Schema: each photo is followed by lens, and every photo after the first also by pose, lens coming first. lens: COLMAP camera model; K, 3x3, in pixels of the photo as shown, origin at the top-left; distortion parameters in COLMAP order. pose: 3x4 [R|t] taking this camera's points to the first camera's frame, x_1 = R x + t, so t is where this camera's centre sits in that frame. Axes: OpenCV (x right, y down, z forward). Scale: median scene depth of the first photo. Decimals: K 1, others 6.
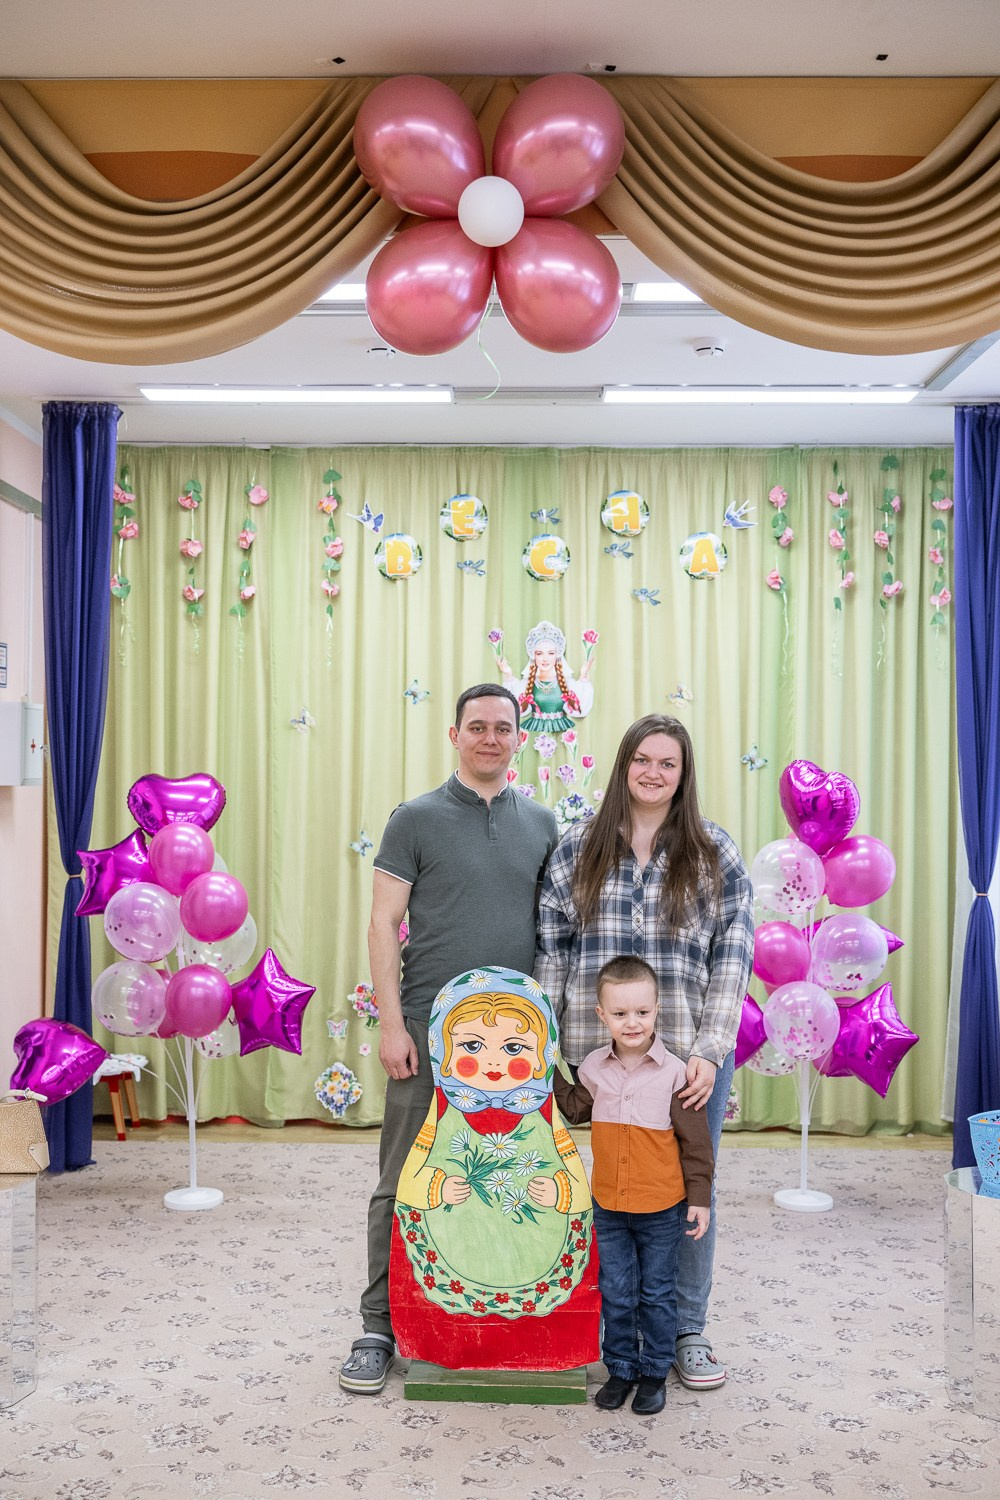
lens RADIAL K [[1502.6, 0, 505.0], [0, 1502.6, 748.3], [0, 0, 1]] dist [-0.000588, 0.000000]
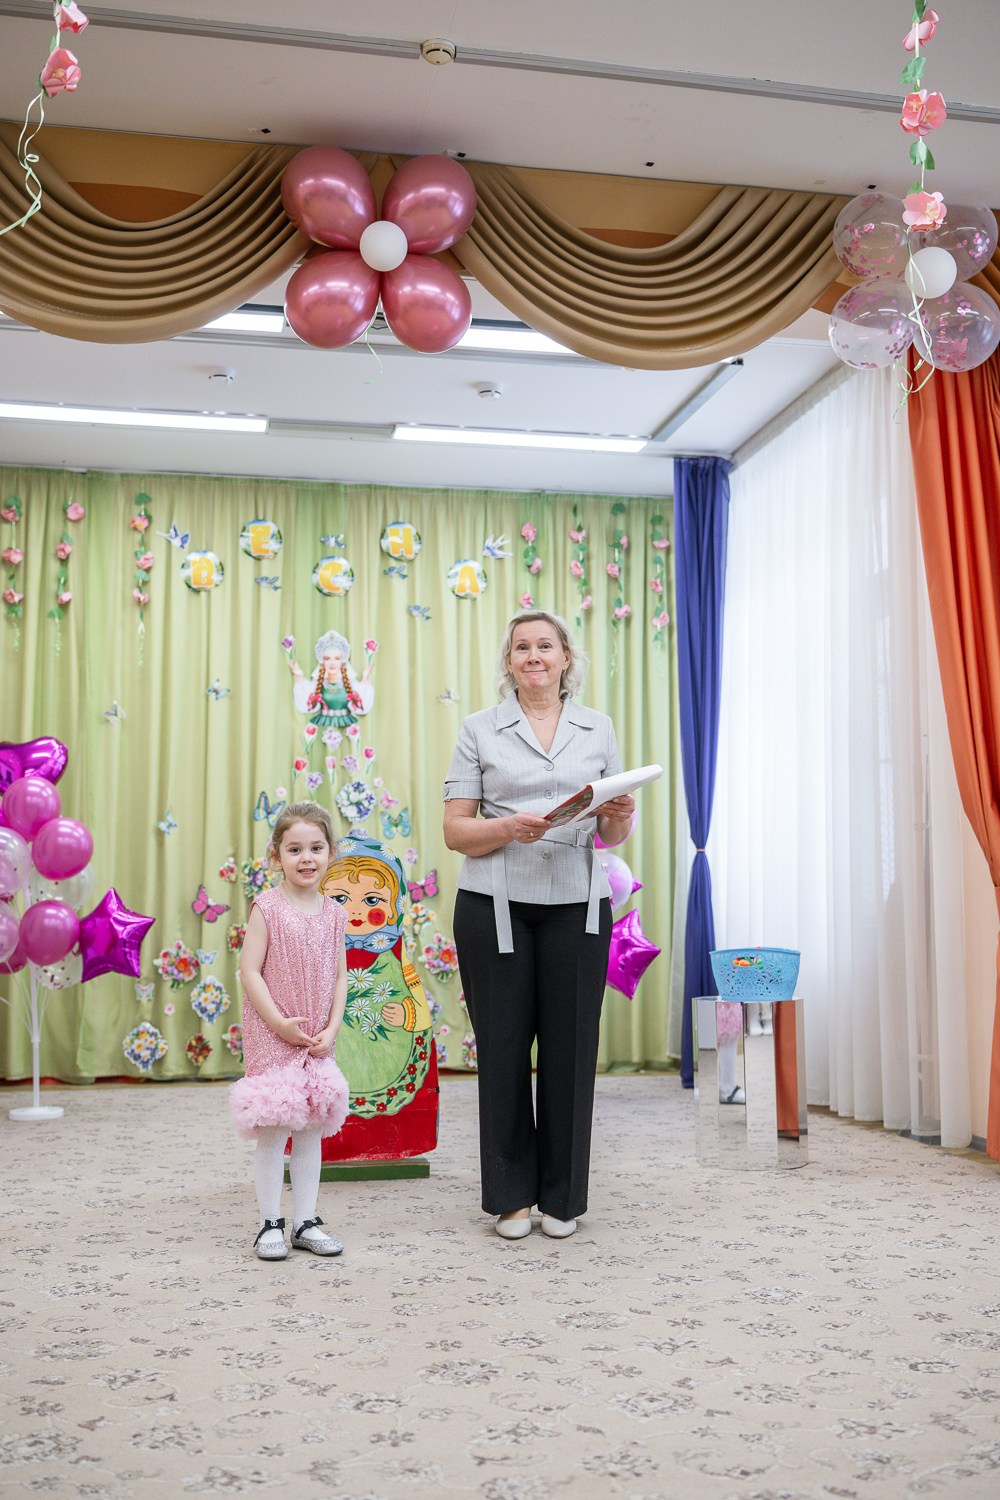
lens RADIAL K [[1502.6, 0, 492.1], [0, 1502.6, 760.7], [0, 0, 1]] dist [-0.000588, 0.000000]
pose [[0.980490, 0.009849, 0.196323, -0.078433], [0.002884, 0.997916, -0.064470, 0.089611], [-0.196549, 0.063778, 0.978418, -0.145860]]
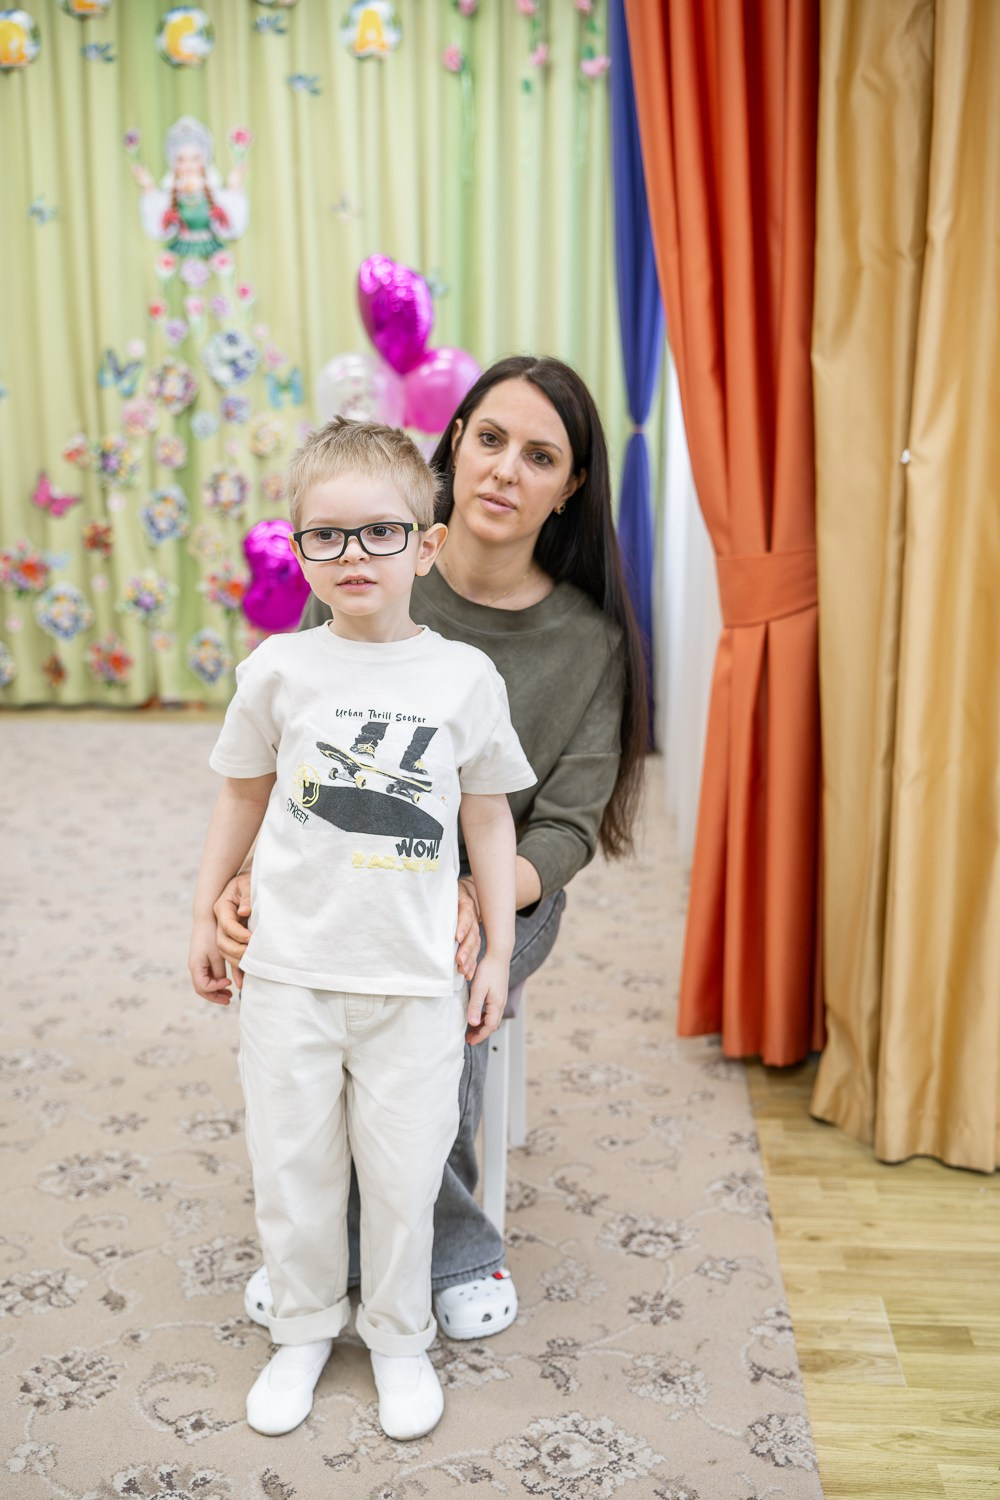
lens RADIAL K [[1542.7, 0, 509.6], [0, 1542.7, 735.7], [0, 0, 1]] dist [0.008316, 0.000000]
pose [[0.997013, 0.005232, -0.077054, 0.276918], [0.011821, 0.975607, 0.219207, 0.065351], [0.076321, -0.219463, 0.972631, 0.094555]]
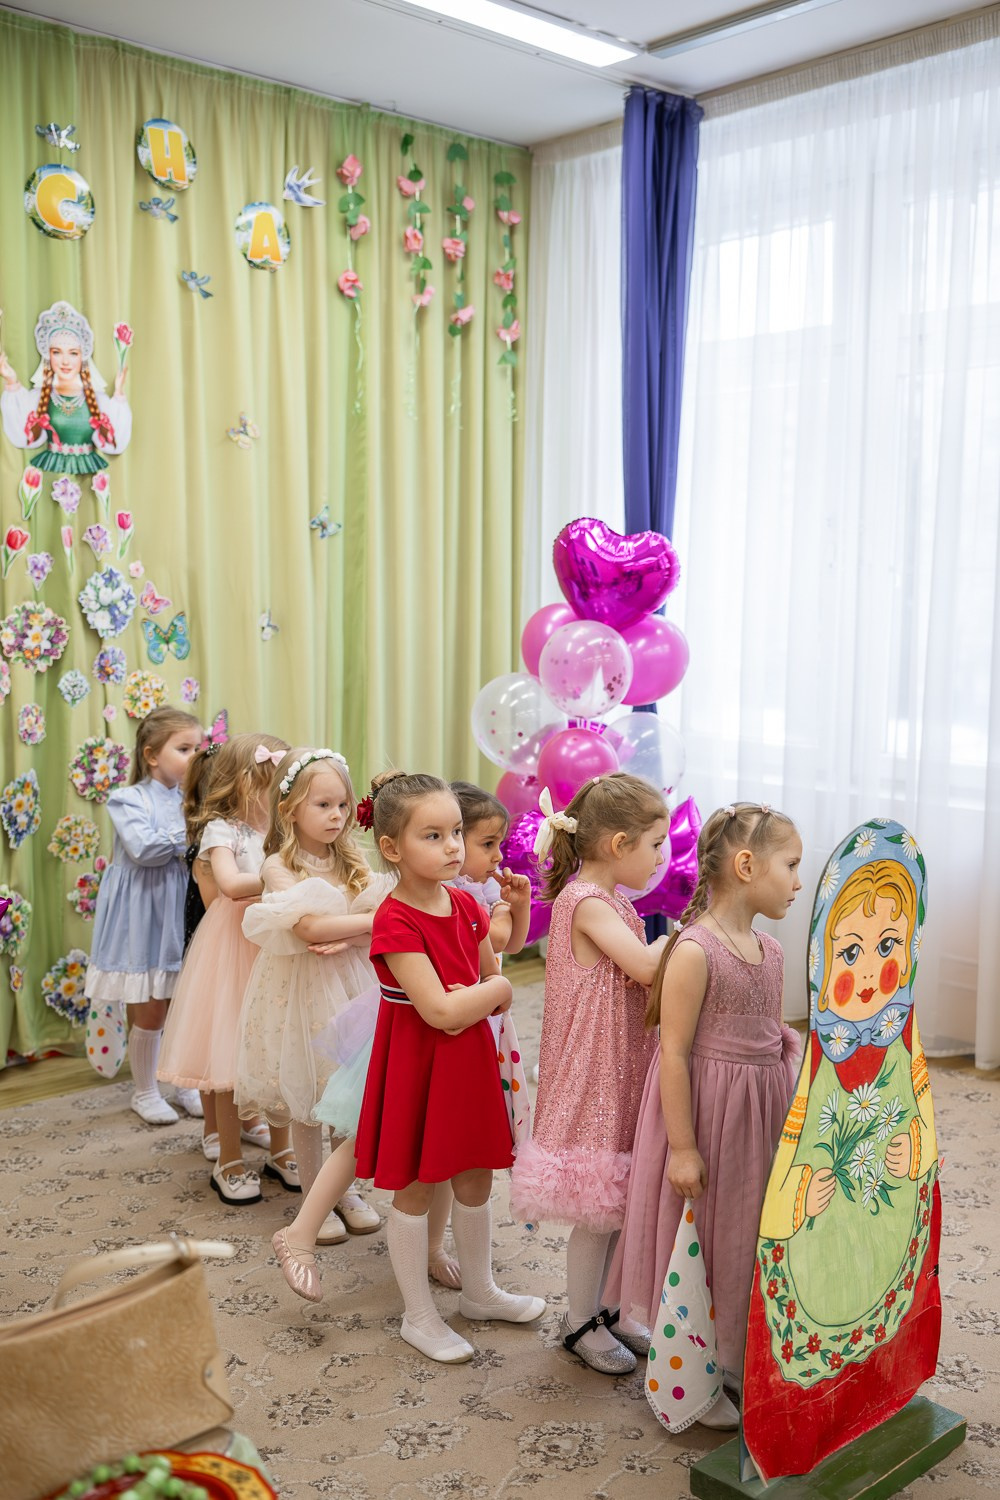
lens RADIAL K [[1502.6, 0, 548.1], [0, 1502.6, 755.3], [0, 0, 1]] dist [-0.000588, 0.000000]
pose [[0.731539, -0.077192, 0.677416, -0.277956], [-0.014242, 0.991623, 0.128376, 0.024456], [-0.681651, -0.103560, 0.724312, 0.360193]]
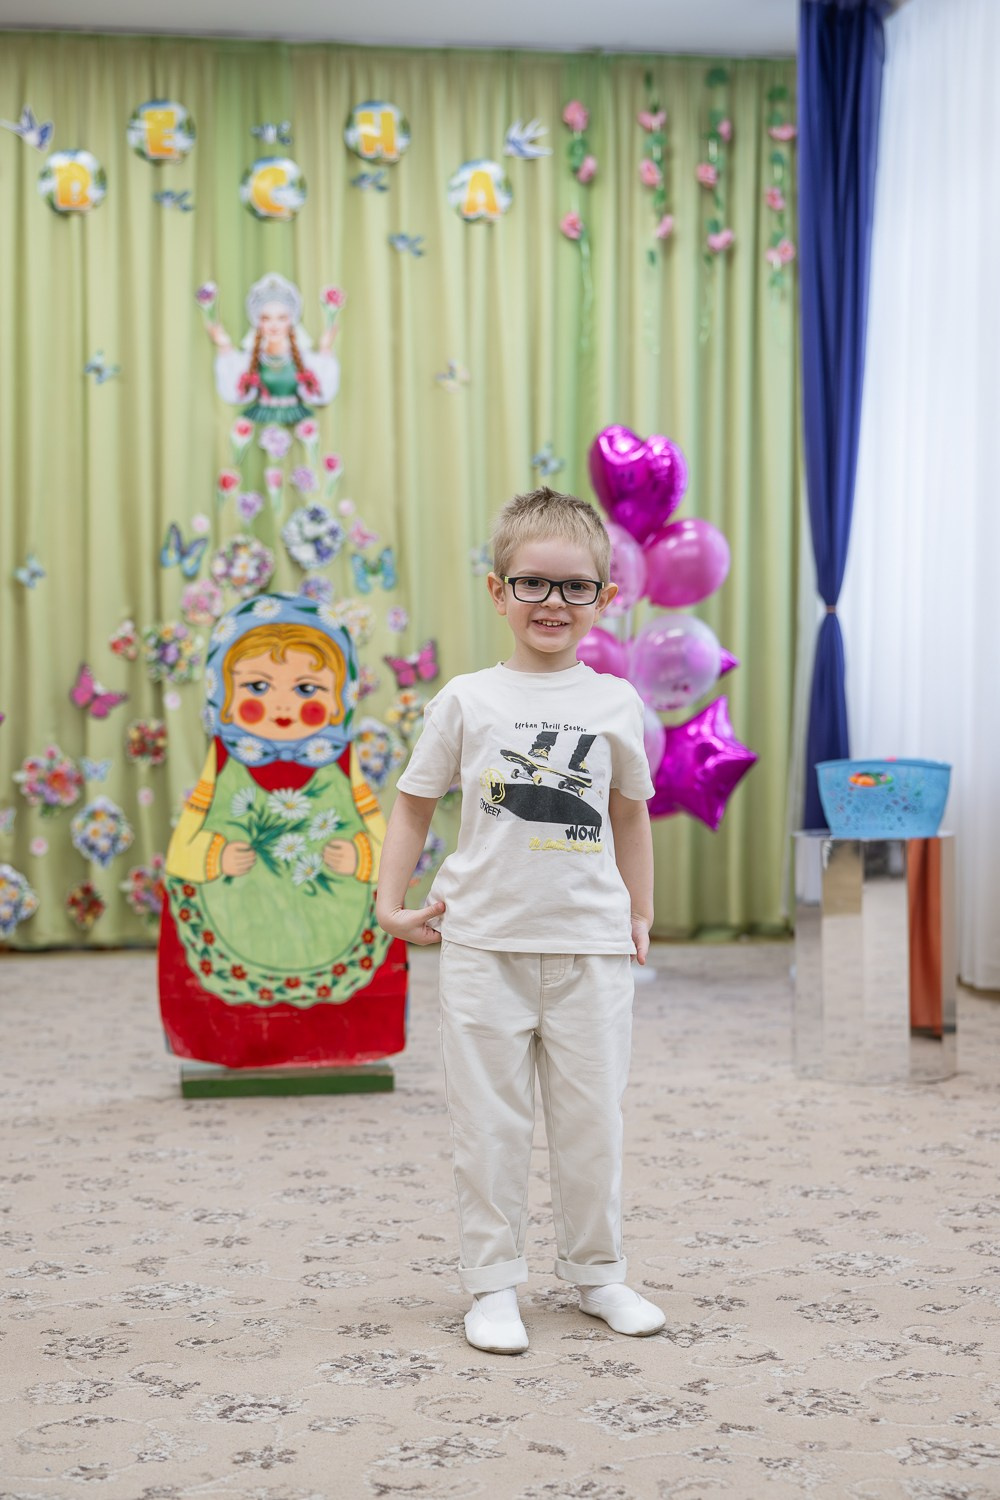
lens RADIAL K [[2273.5, 0, 484.6], [0, 2273.5, 756.4], [0, 0, 1]] dist [0.008045, 0.000000]
pose [[0.987141, -0.015075, 0.159139, -0.053695], [0.005356, 0.998103, 0.061325, 0.087111], [-0.159761, -0.059684, 0.985350, -0.155176]]
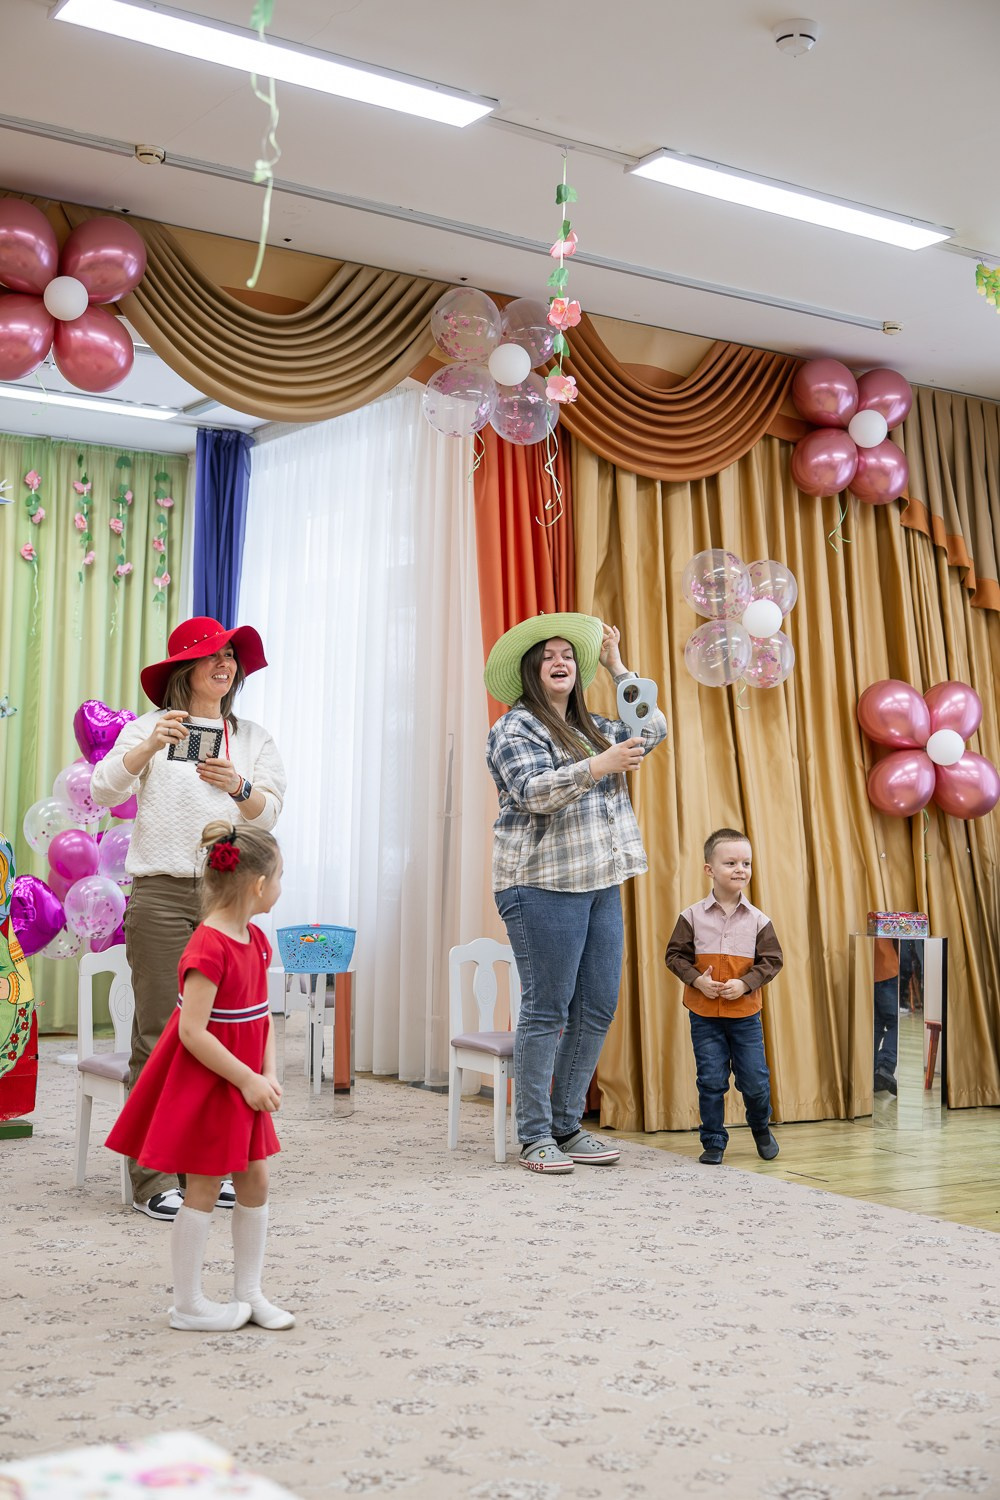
lens RADIAL K [[1785.5, 0, 429.7], [0, 1785.5, 730.1], [0, 0, 1]] dist [0.000898, 0.000000]
pose [[0.844383, 0.041460, 0.534133, -0.282734], [-0.030873, 0.999110, -0.028747, 0.053070], [-0.534849, 0.007783, 0.844912, -0.311589]]
